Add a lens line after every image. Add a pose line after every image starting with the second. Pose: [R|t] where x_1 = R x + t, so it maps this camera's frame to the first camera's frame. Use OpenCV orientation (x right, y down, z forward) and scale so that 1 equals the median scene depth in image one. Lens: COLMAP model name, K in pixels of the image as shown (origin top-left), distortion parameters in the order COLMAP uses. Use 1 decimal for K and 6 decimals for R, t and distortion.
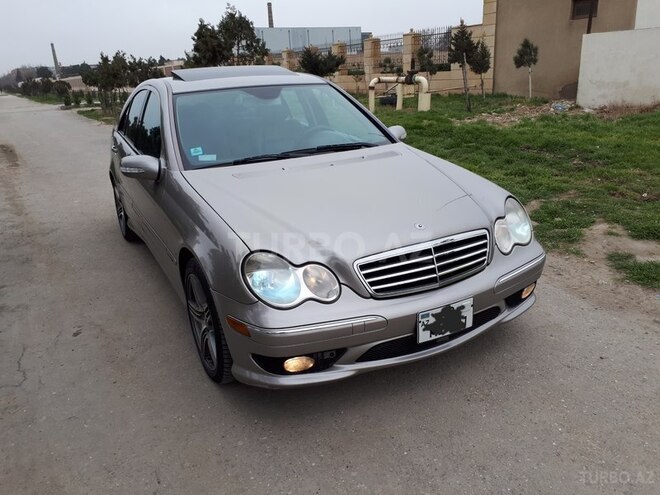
lens RADIAL K [[537.9, 0, 331.5], [0, 537.9, 250.3], [0, 0, 1]] dist [0.010620, -0.008222]
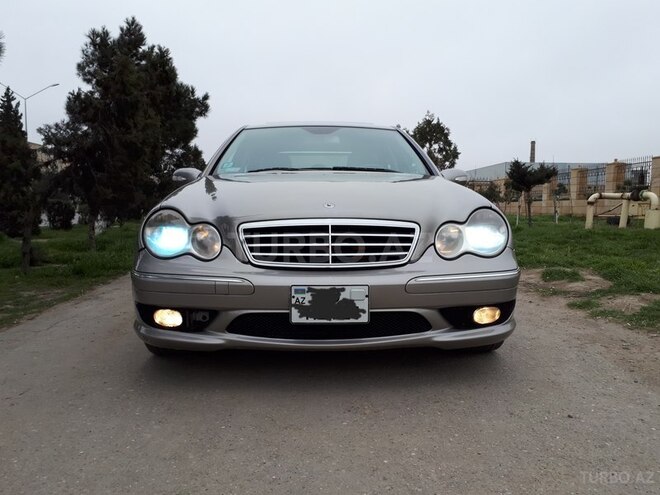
lens RADIAL K [[537.9, 0, 331.5], [0, 537.9, 250.3], [0, 0, 1]] dist [0.010620, -0.008222]
pose [[0.891973, 0.086172, -0.443799, 0.409745], [-0.187877, 0.963538, -0.190517, 0.144406], [0.411200, 0.253316, 0.875640, 0.143411]]
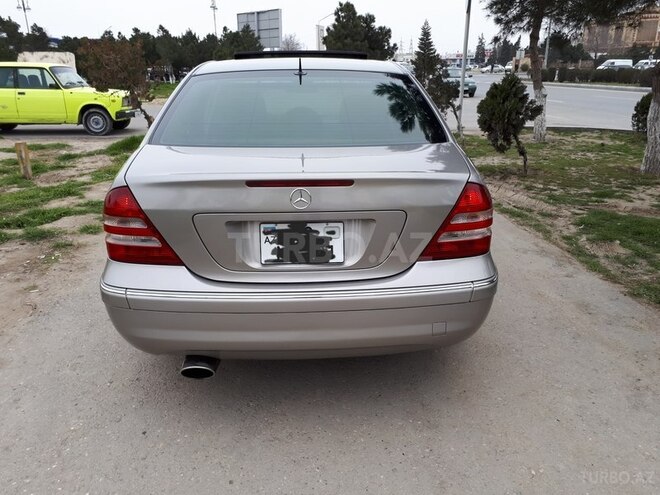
lens RADIAL K [[537.9, 0, 331.5], [0, 537.9, 250.3], [0, 0, 1]] dist [0.010620, -0.008222]
pose [[-0.903076, -0.089410, 0.420072, -0.753947], [0.182086, 0.806127, 0.563030, -0.679247], [-0.388972, 0.584948, -0.711714, 2.151864]]
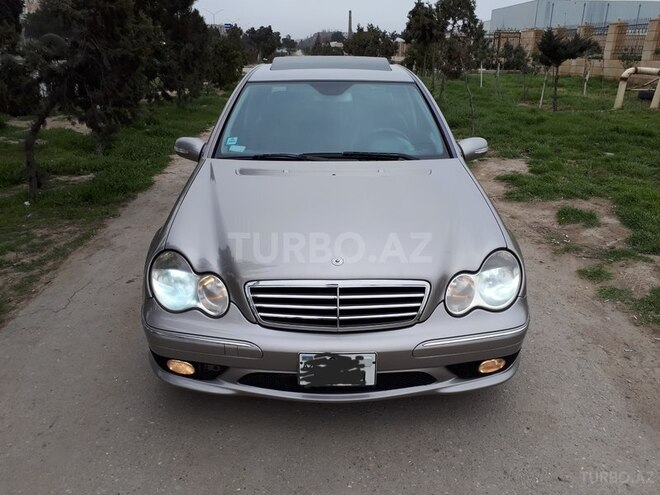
lens RADIAL K [[541.4, 0, 330.0], [0, 541.4, 247.5], [0, 0, 1]] dist [-0.002029, 0.014673]
pose [[0.879966, 0.215375, -0.423408, 0.371327], [-0.197944, 0.976492, 0.085327, -0.099121], [0.431832, 0.008726, 0.901912, 0.121323]]
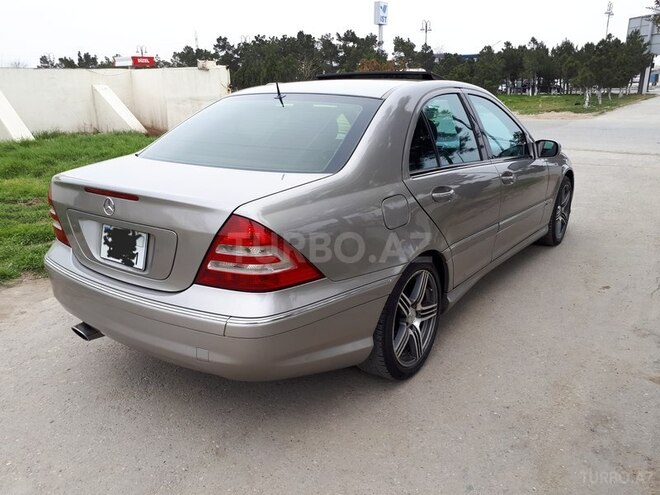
lens RADIAL K [[541.4, 0, 330.0], [0, 541.4, 247.5], [0, 0, 1]] dist [-0.002029, 0.014673]
pose [[-0.434647, -0.207316, 0.876414, -1.174701], [0.328593, 0.869552, 0.368654, -0.531643], [-0.838516, 0.448218, -0.309826, 1.751693]]
